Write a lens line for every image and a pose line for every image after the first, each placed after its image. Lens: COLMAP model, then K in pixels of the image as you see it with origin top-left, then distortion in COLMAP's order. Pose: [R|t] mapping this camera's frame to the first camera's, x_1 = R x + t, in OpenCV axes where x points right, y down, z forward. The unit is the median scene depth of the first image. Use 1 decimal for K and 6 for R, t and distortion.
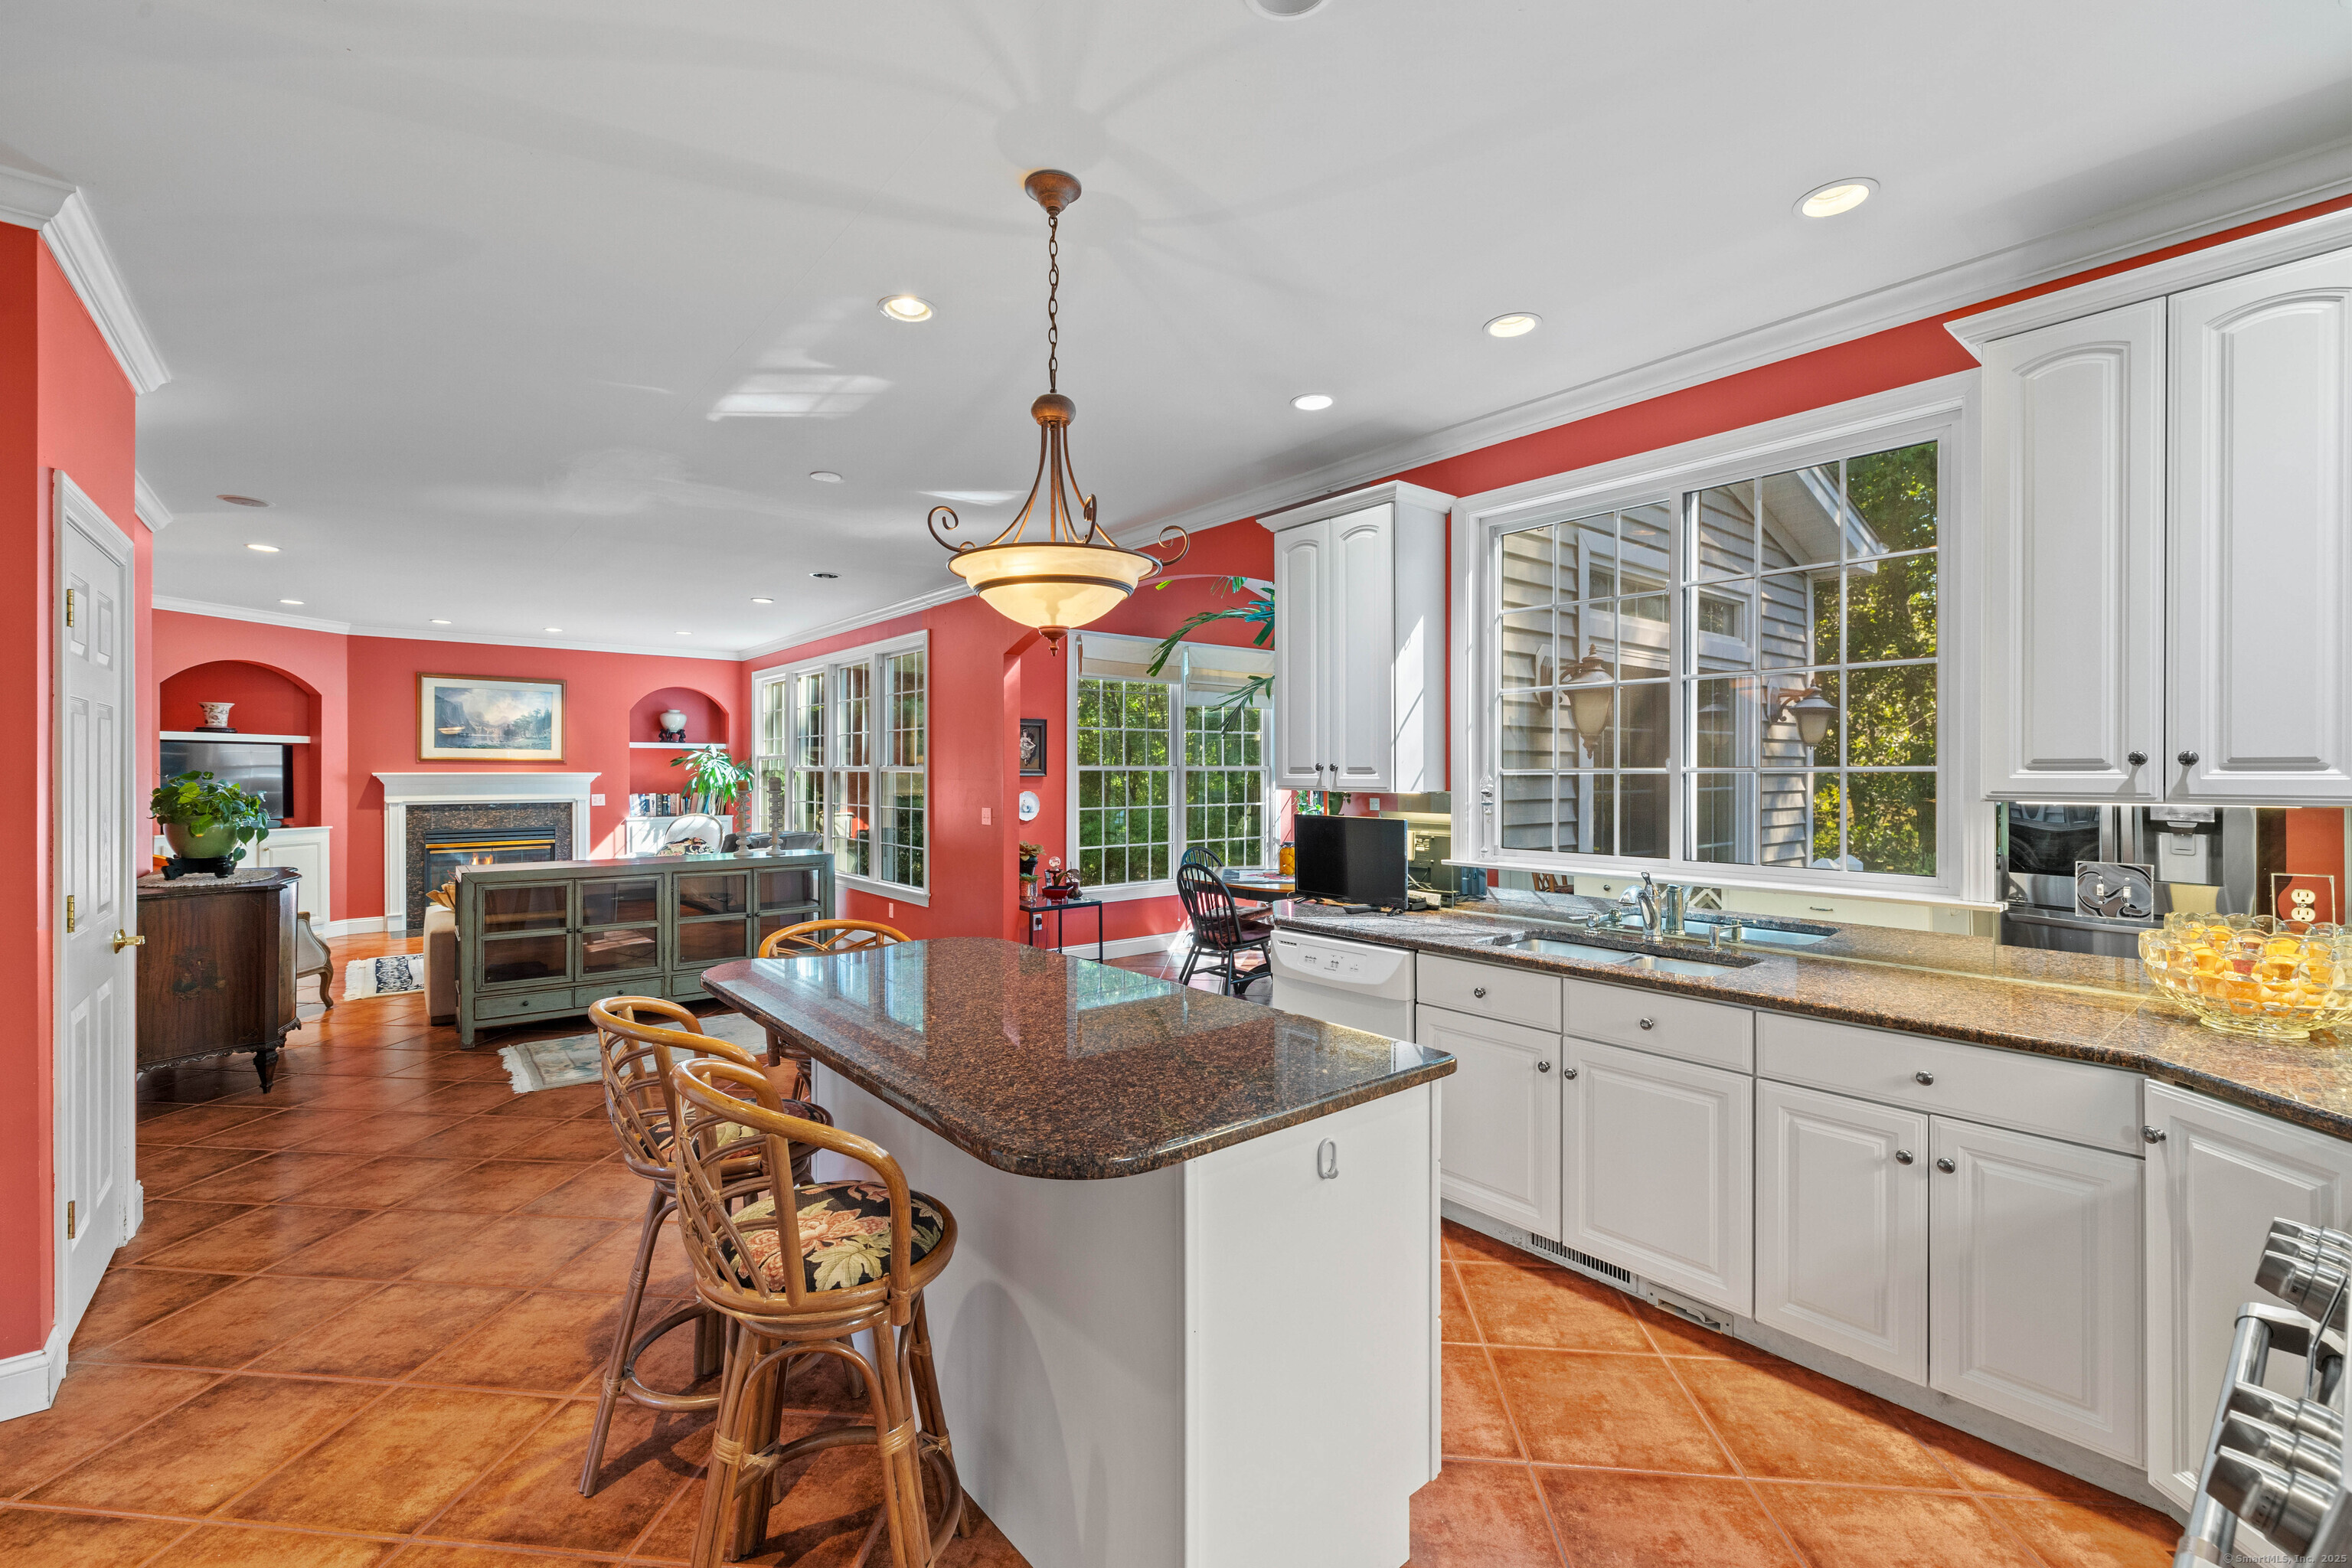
lens RADIAL K [[1000.3, 0, 1173.4], [0, 1000.3, 778.9], [0, 0, 1]] dist [0.000334, 0.000319]
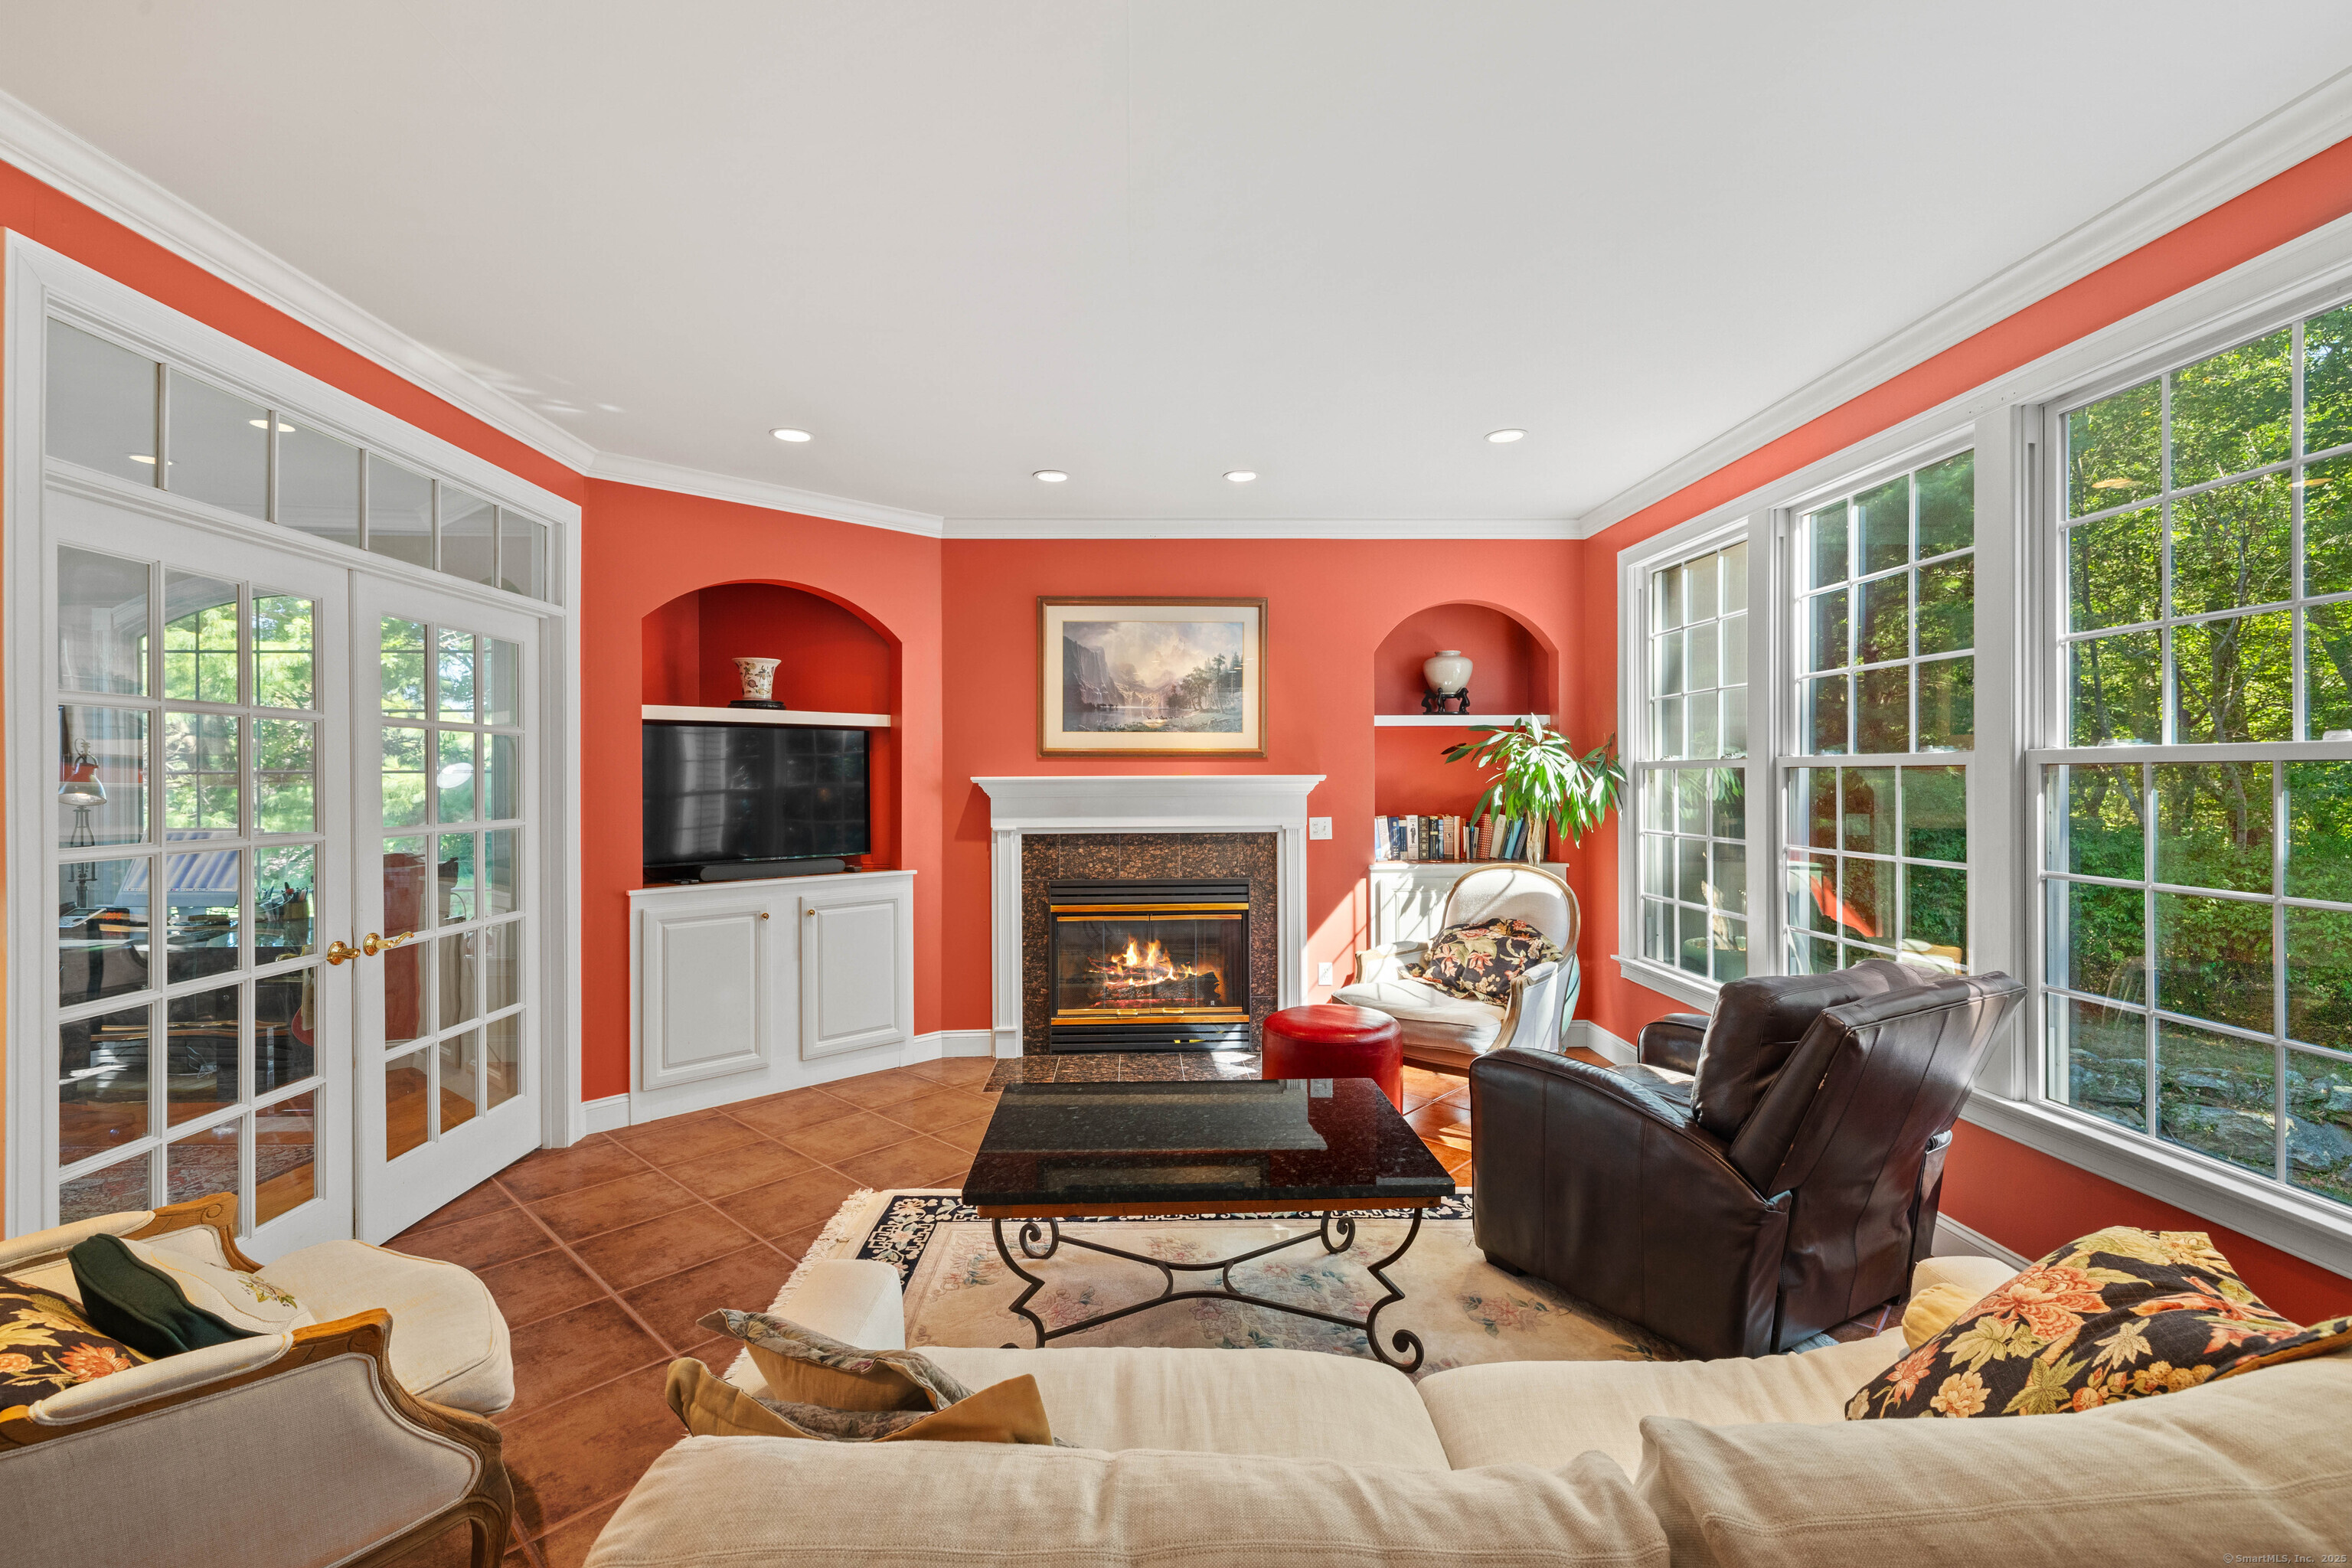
lens RADIAL K [[1000.3, 0, 1170.0], [0, 1000.3, 777.5], [0, 0, 1]] dist [0.000334, 0.000319]
pose [[0.795438, -0.004230, -0.606021, -0.357966], [-0.000248, 0.999973, -0.007305, -0.001539], [0.606035, 0.005961, 0.795415, 0.599869]]
